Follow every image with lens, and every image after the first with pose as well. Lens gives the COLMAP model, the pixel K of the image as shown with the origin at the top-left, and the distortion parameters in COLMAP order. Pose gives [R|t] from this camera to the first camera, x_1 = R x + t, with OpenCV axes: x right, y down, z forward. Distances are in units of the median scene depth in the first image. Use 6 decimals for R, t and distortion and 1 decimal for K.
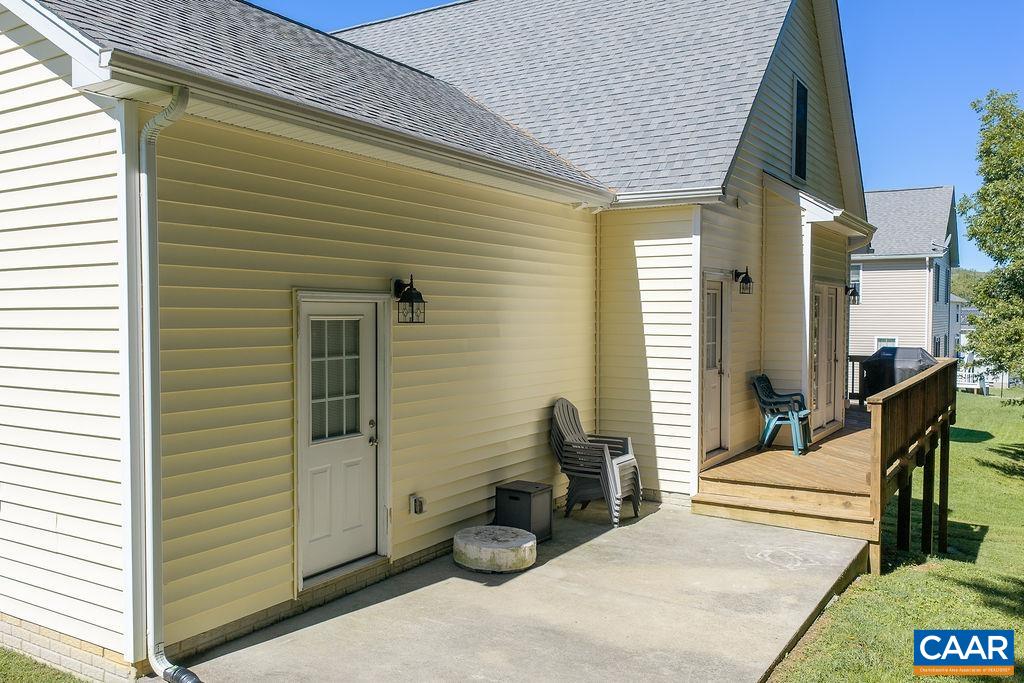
lens RADIAL K [[846.9, 0, 512.0], [0, 846.9, 341.5], [0, 0, 1]] dist [0.005155, -0.001013]
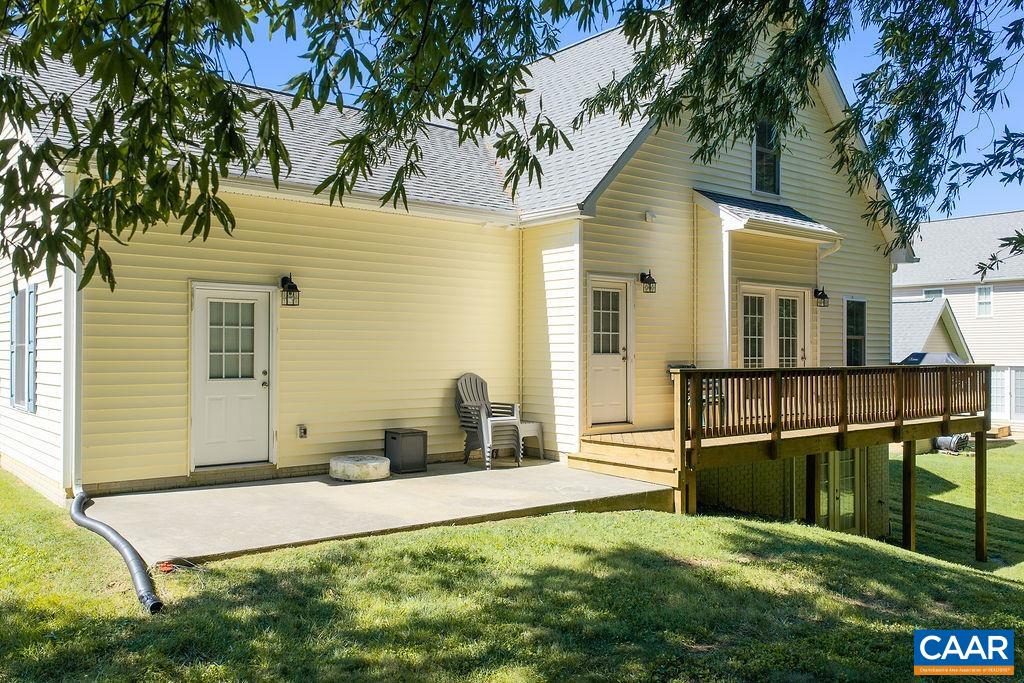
lens RADIAL K [[846.9, 0, 512.0], [0, 846.9, 341.5], [0, 0, 1]] dist [0.005155, -0.001013]
pose [[0.949036, -0.002596, -0.315157, 0.718428], [-0.011266, 0.999048, -0.042153, 0.099118], [0.314967, 0.043556, 0.948103, -0.283242]]
